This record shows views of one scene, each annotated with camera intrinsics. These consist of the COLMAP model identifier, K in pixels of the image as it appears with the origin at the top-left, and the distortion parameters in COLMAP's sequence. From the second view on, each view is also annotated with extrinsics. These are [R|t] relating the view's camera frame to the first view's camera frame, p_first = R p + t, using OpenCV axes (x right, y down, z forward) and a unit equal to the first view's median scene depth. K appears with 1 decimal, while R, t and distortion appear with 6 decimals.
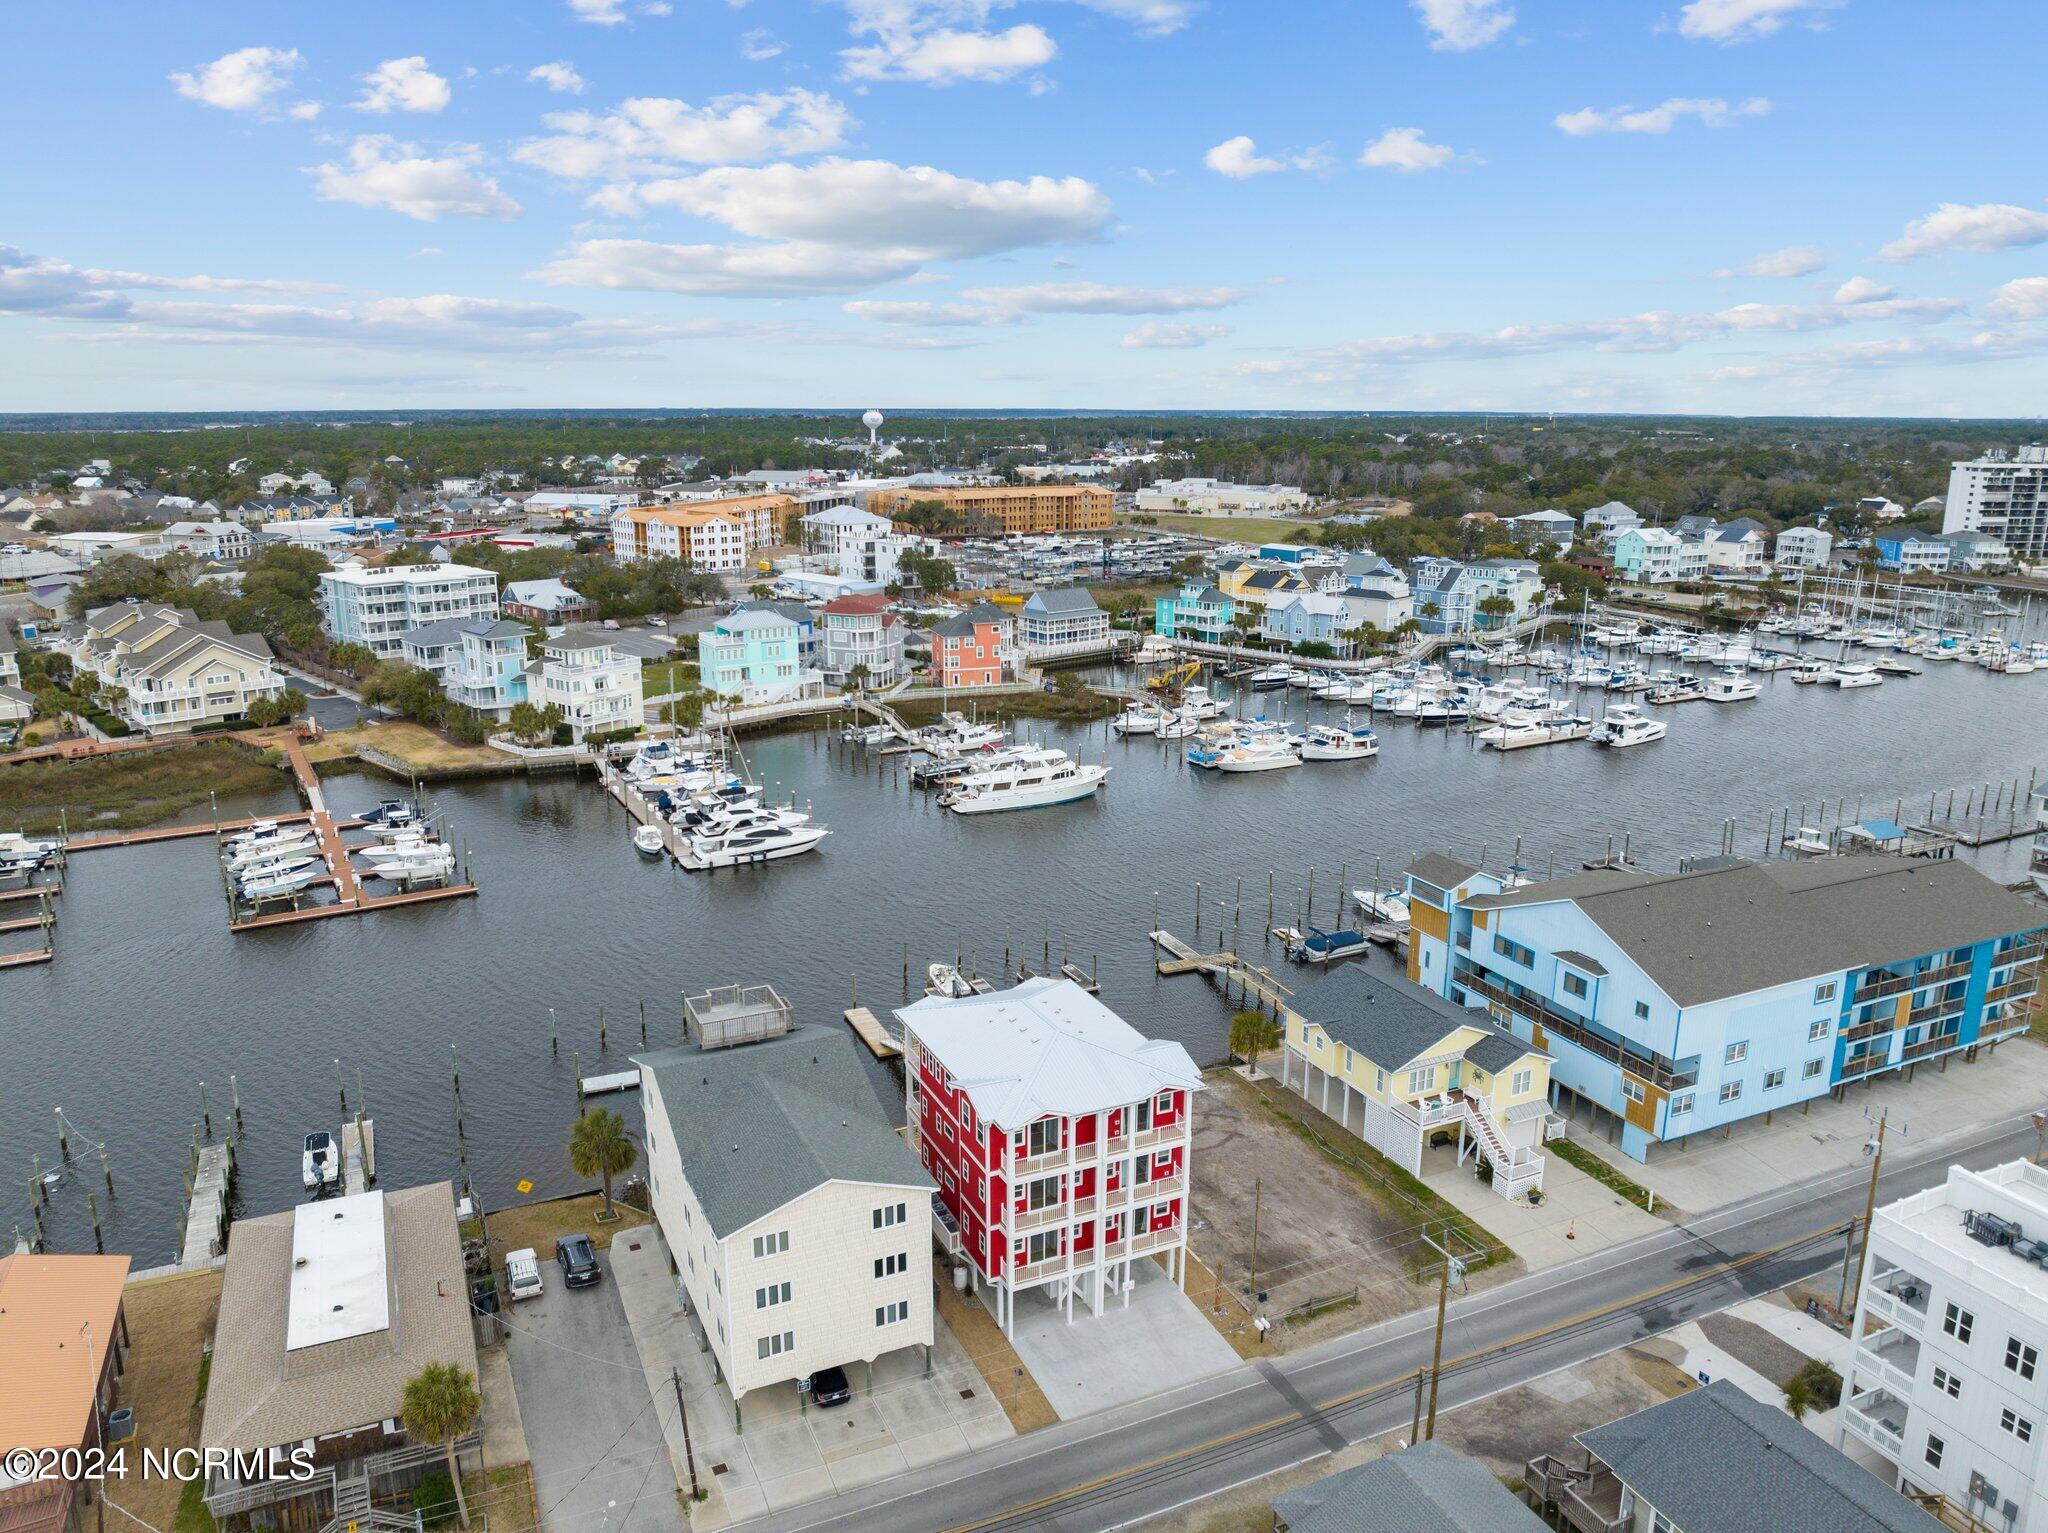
lens RADIAL K [[1444.0, 0, 1024.0], [0, 1444.0, 766.5], [0, 0, 1]] dist [-0.036827, -0.005333]
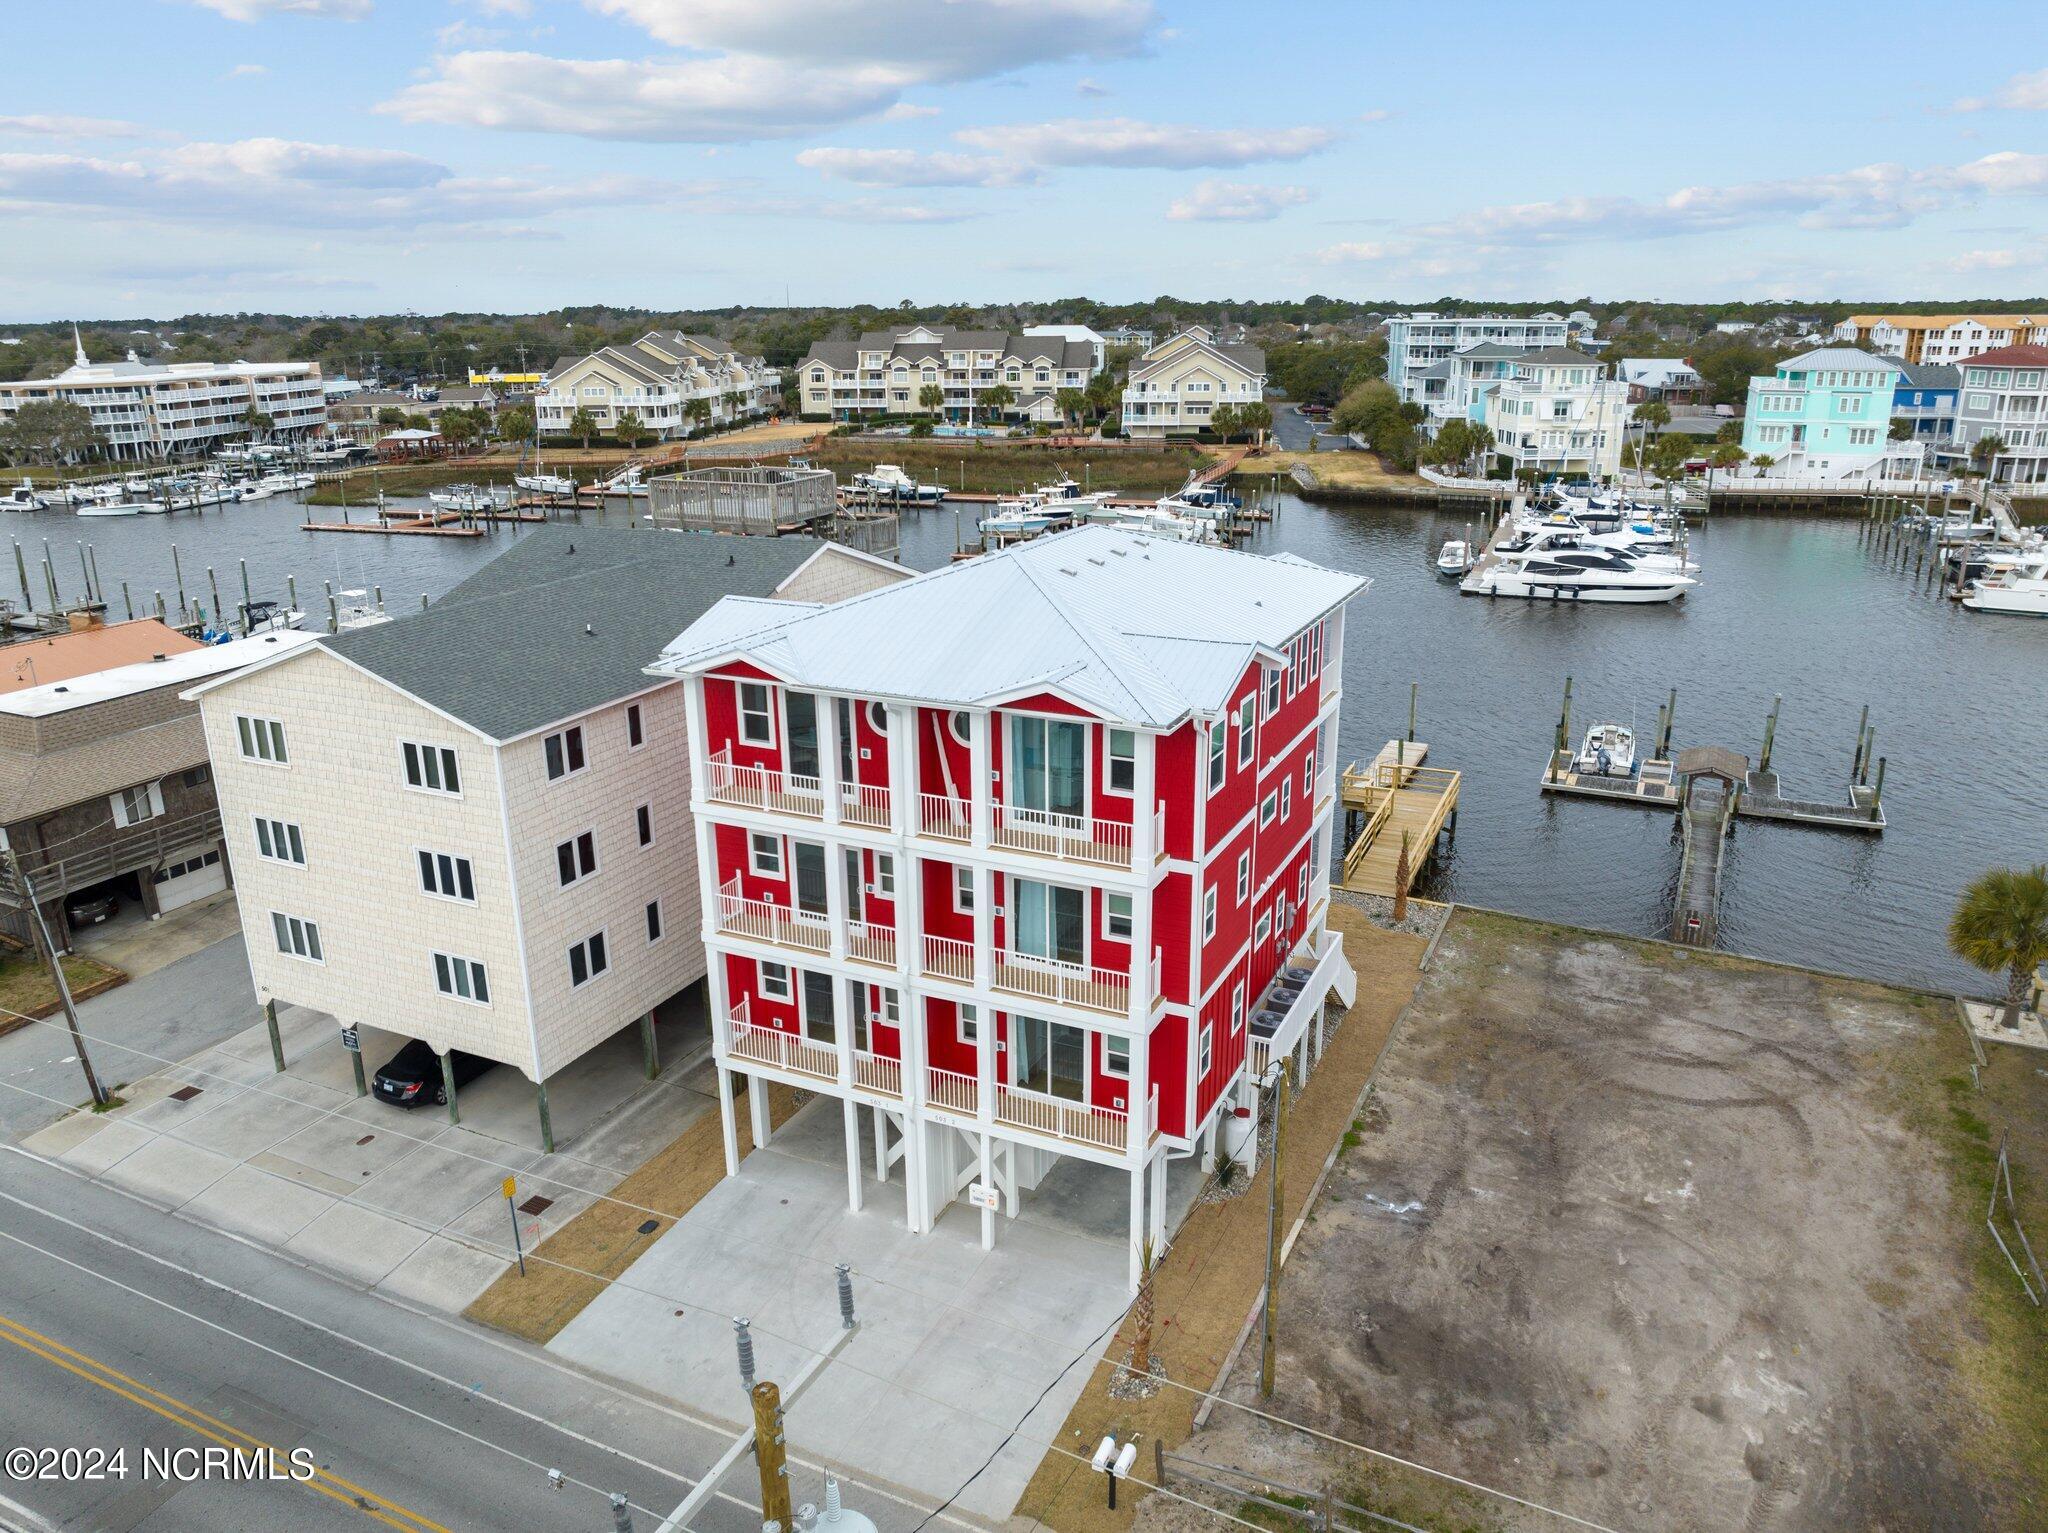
lens RADIAL K [[1447.0, 0, 1024.0], [0, 1447.0, 766.5], [0, 0, 1]] dist [-0.045206, 0.012180]
pose [[0.639749, 0.222946, -0.735538, 0.135852], [-0.175245, 0.974108, 0.142836, 0.072301], [0.748339, 0.037520, 0.662255, 0.287917]]
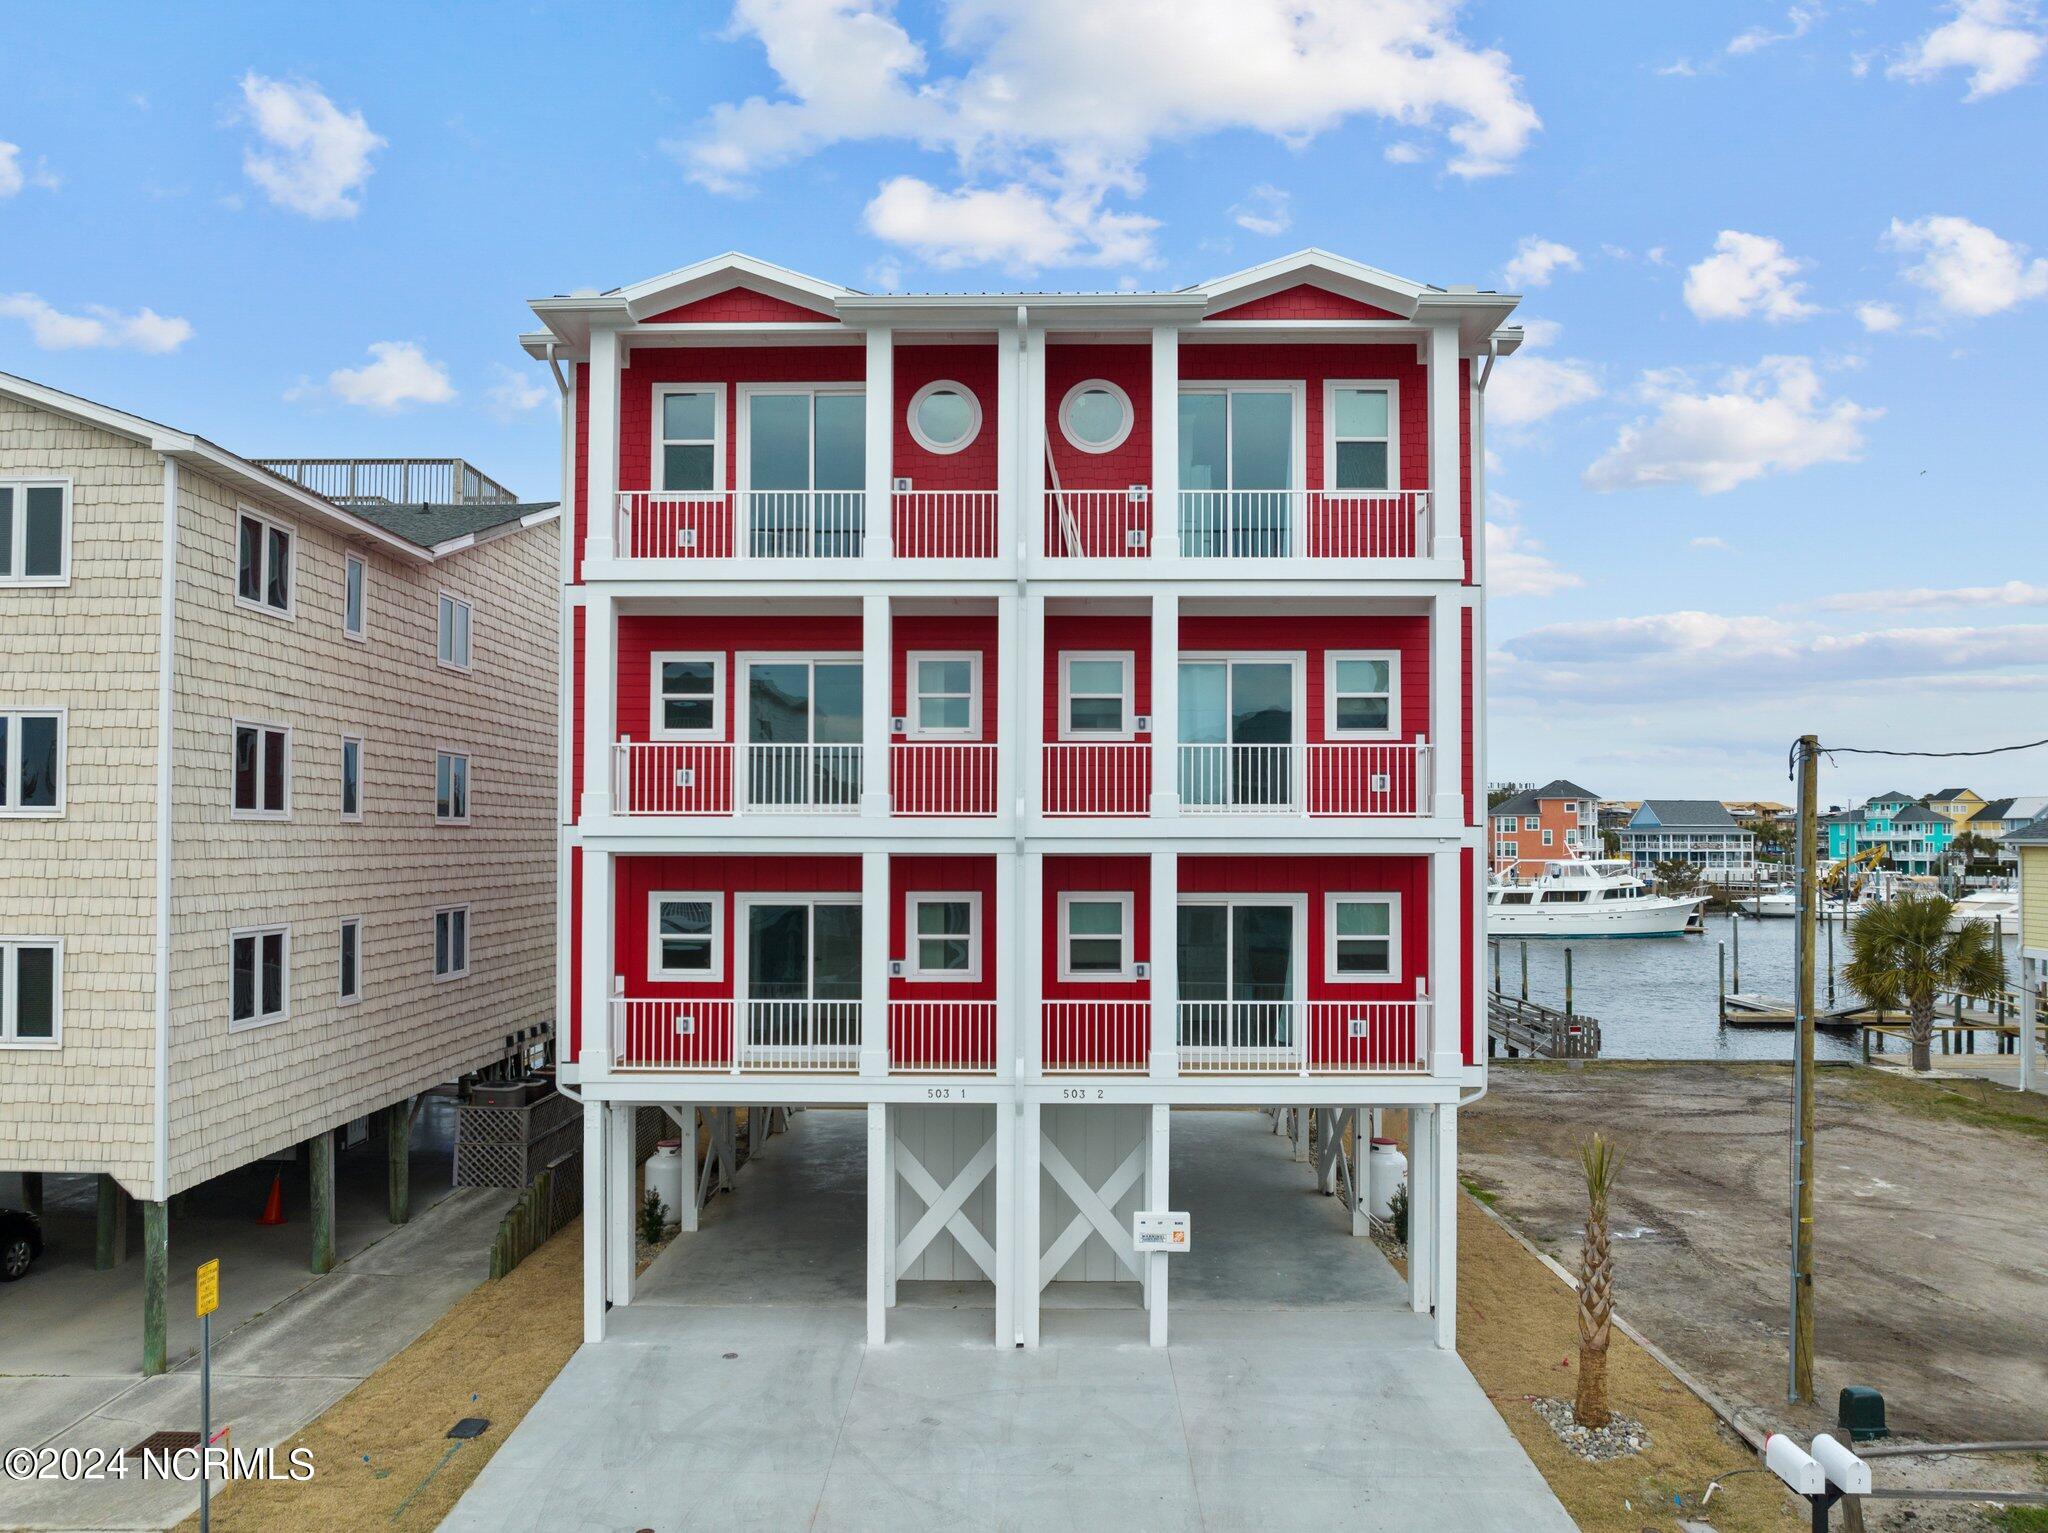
lens RADIAL K [[1461.9, 0, 1025.6], [0, 1461.9, 800.0], [0, 0, 1]] dist [-0.059902, 0.030600]
pose [[0.902408, -0.012060, -0.430714, 0.058962], [-0.105003, 0.963318, -0.246968, 0.138422], [0.417893, 0.268092, 0.868039, 0.303770]]
